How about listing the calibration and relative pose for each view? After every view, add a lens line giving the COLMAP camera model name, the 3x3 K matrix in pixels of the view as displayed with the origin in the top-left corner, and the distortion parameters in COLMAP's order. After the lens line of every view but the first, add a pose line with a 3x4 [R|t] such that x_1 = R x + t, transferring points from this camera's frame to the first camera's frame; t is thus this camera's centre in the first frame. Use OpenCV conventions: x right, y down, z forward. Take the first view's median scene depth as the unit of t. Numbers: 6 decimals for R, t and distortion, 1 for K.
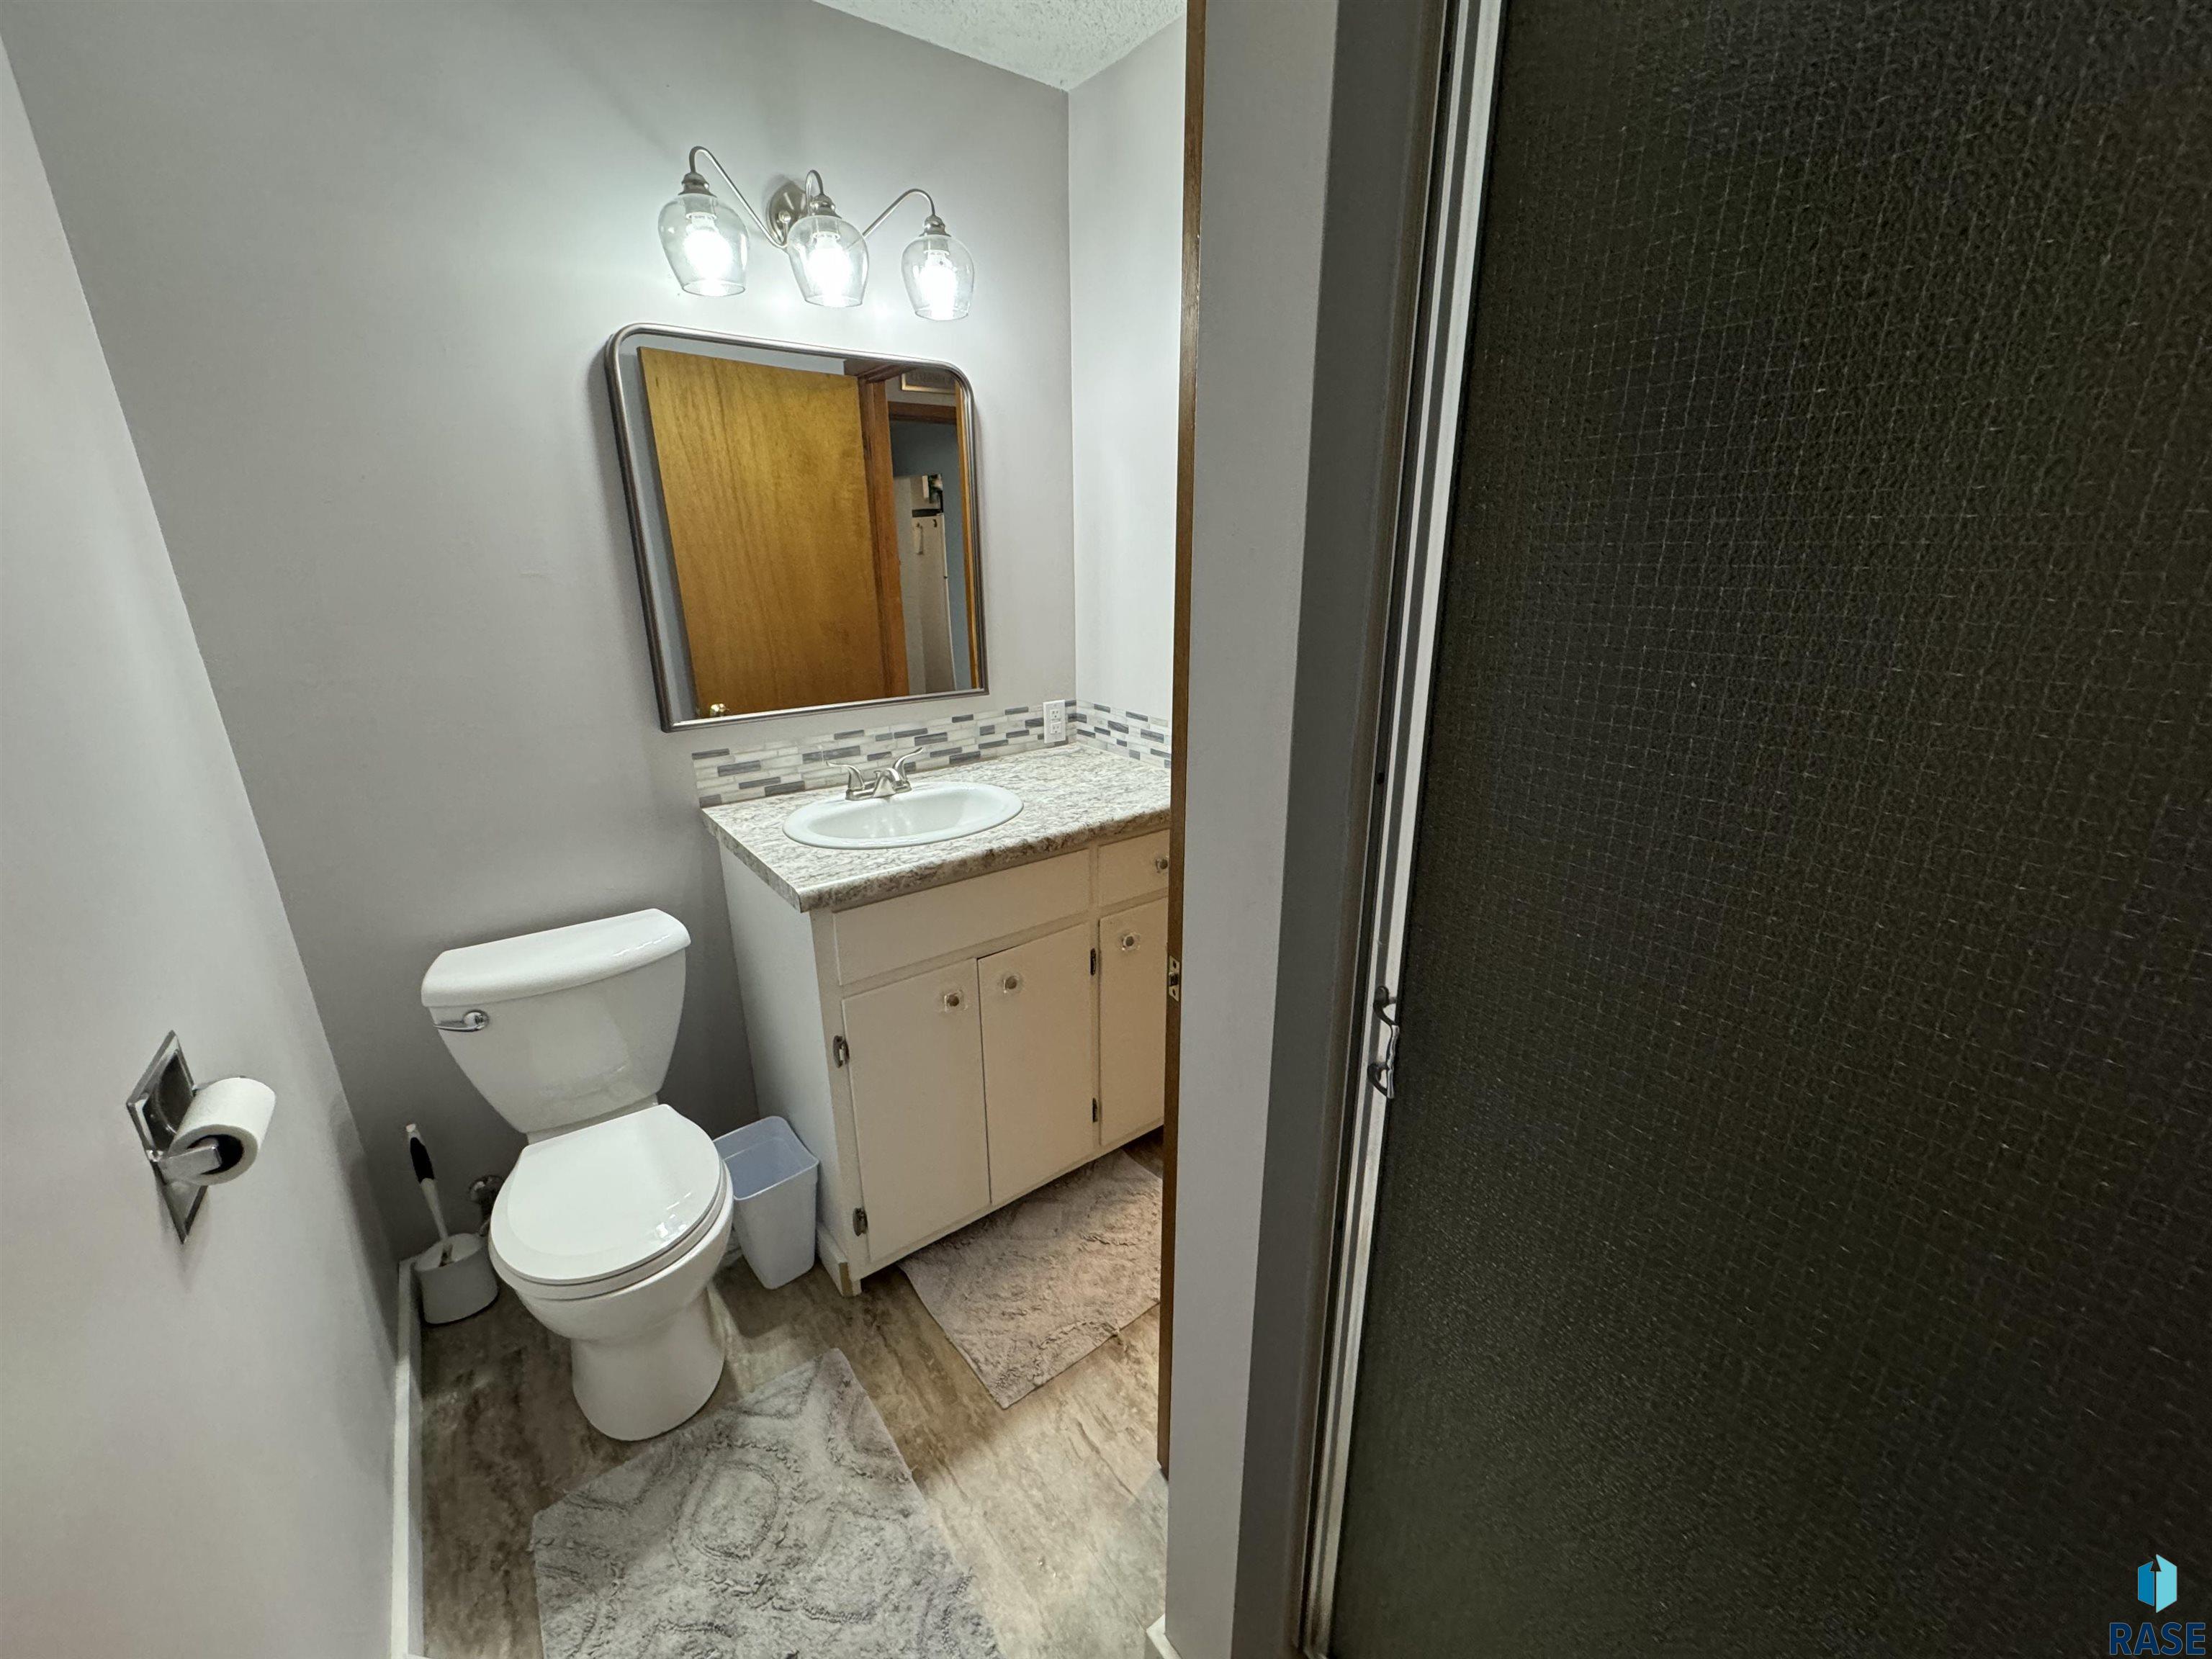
lens RADIAL K [[877.3, 0, 1103.2], [0, 877.3, 825.0], [0, 0, 1]] dist [-0.001622, 0.000207]
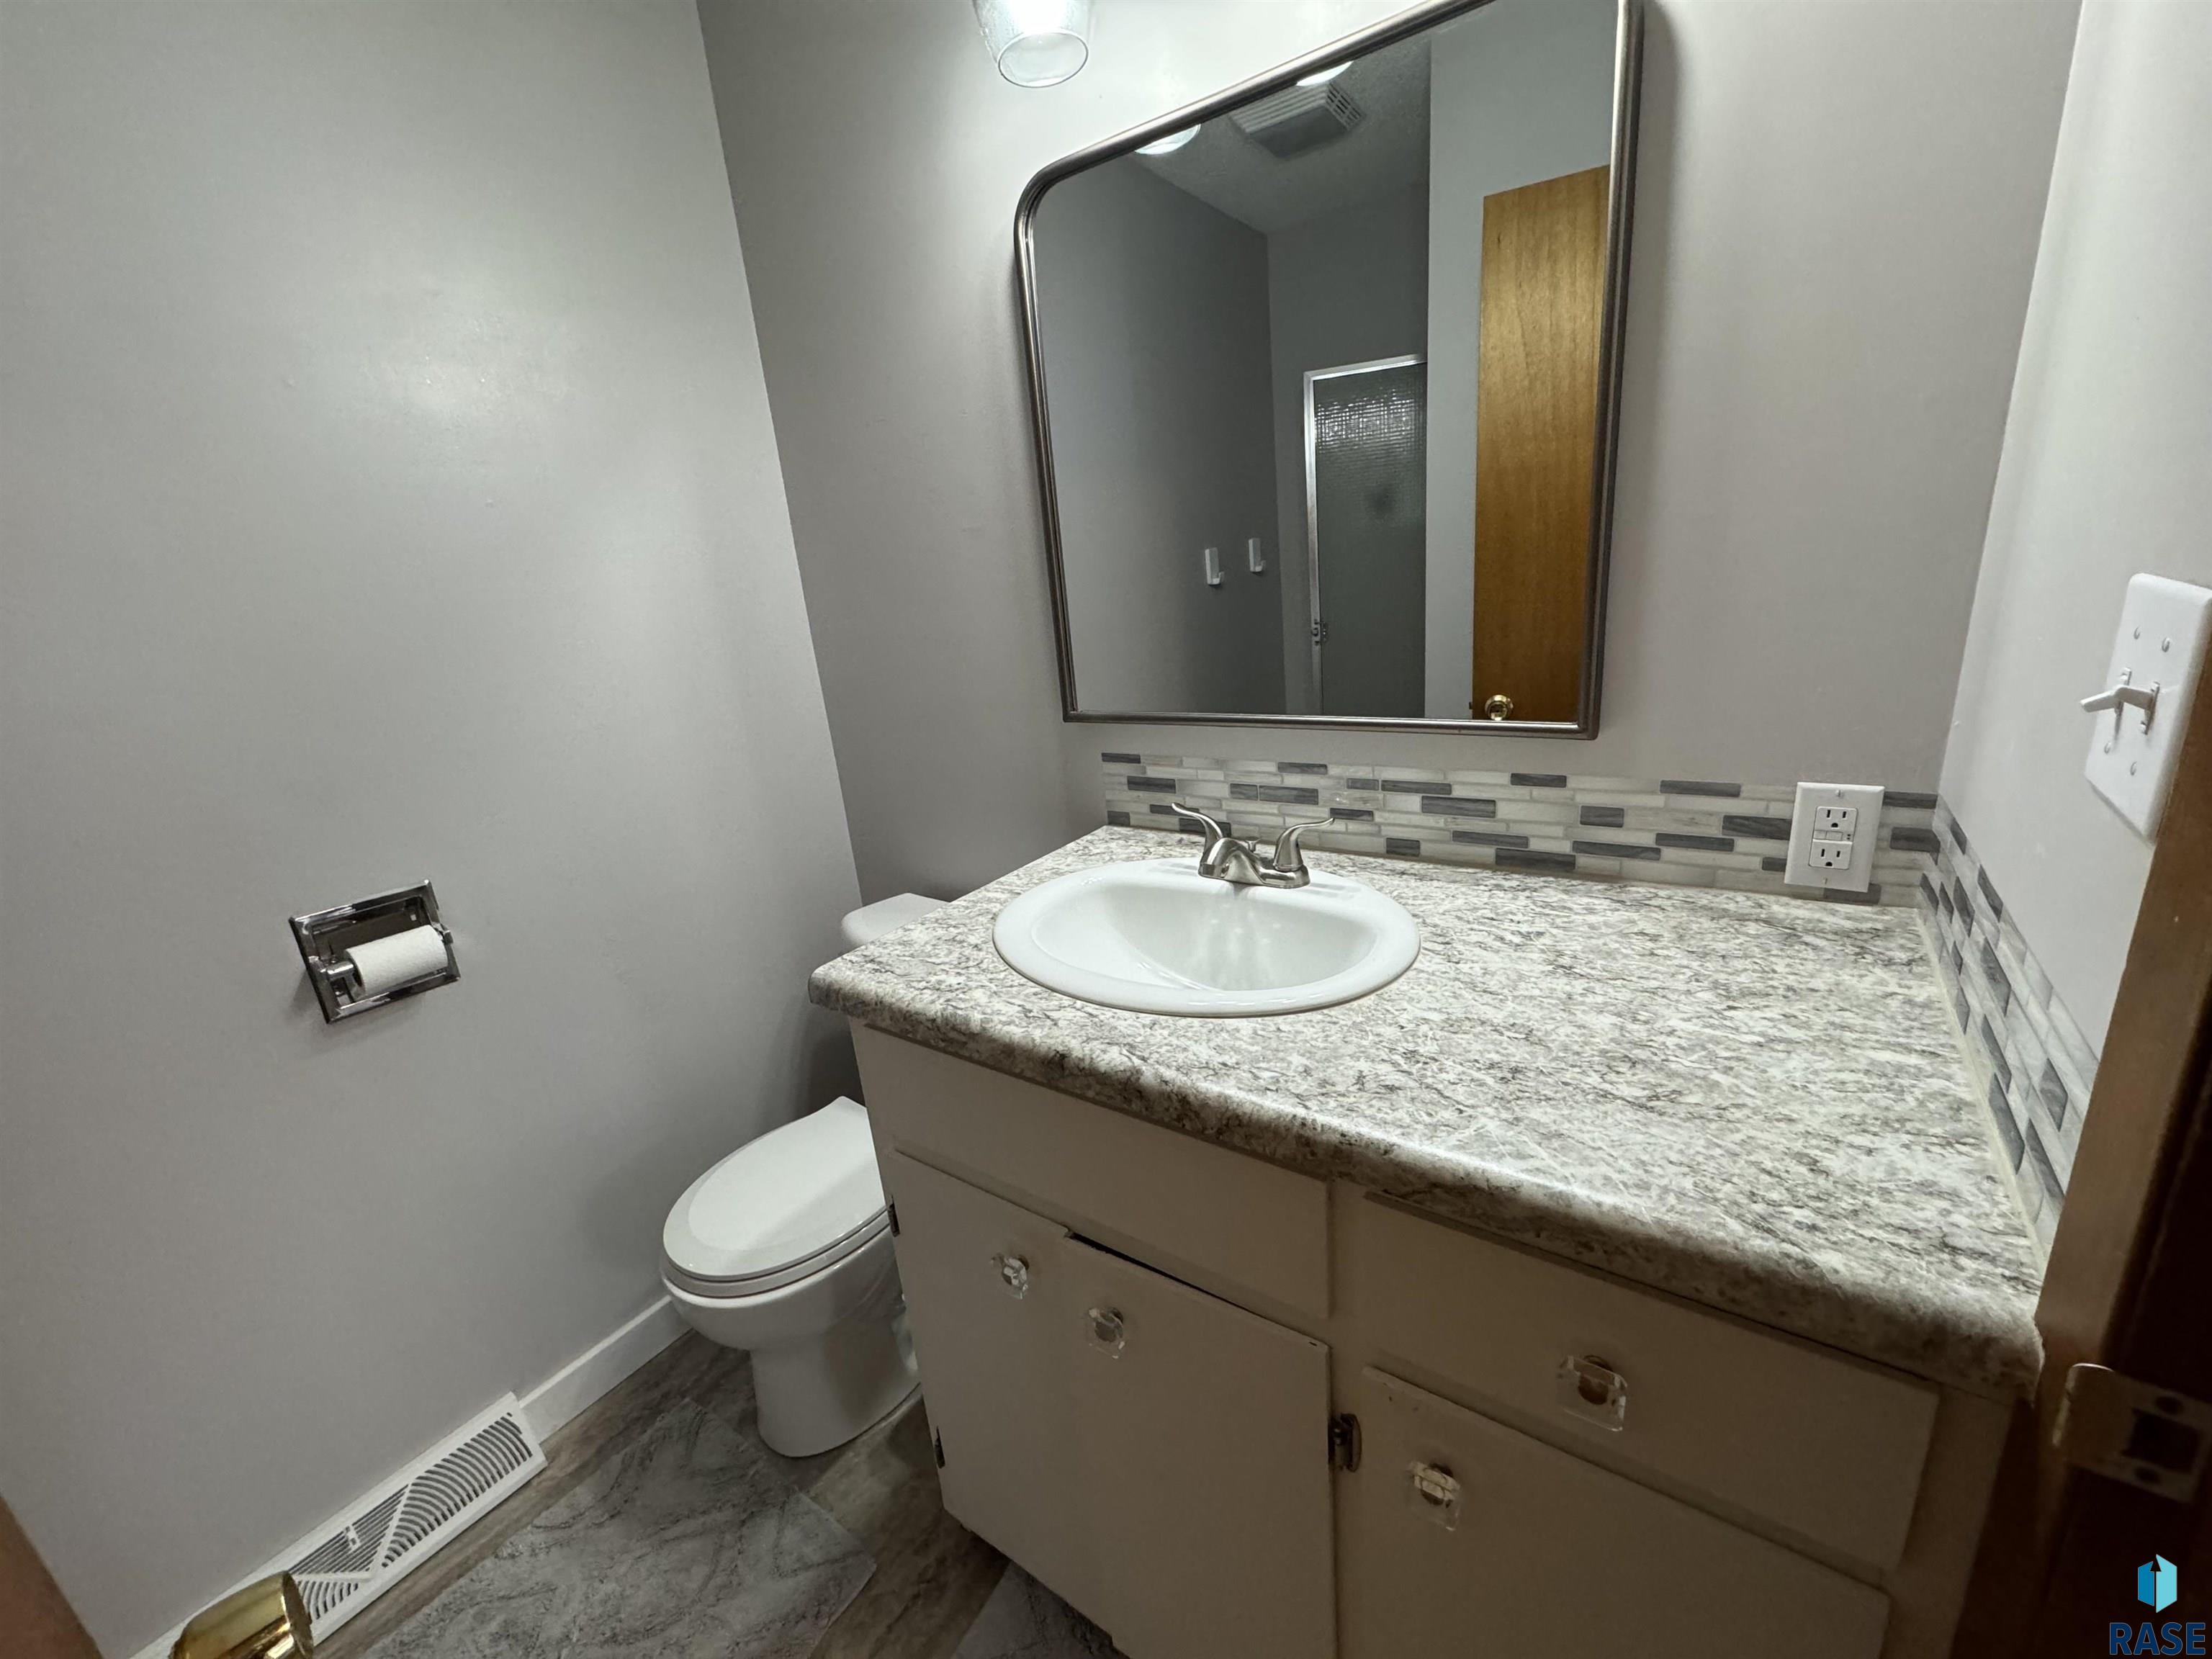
lens RADIAL K [[877.3, 0, 1103.2], [0, 877.3, 825.0], [0, 0, 1]] dist [-0.001622, 0.000207]
pose [[0.292753, 0.245441, -0.924151, 0.228373], [-0.207623, 0.959752, 0.189125, -0.147546], [0.933375, 0.136507, 0.331930, 0.666878]]
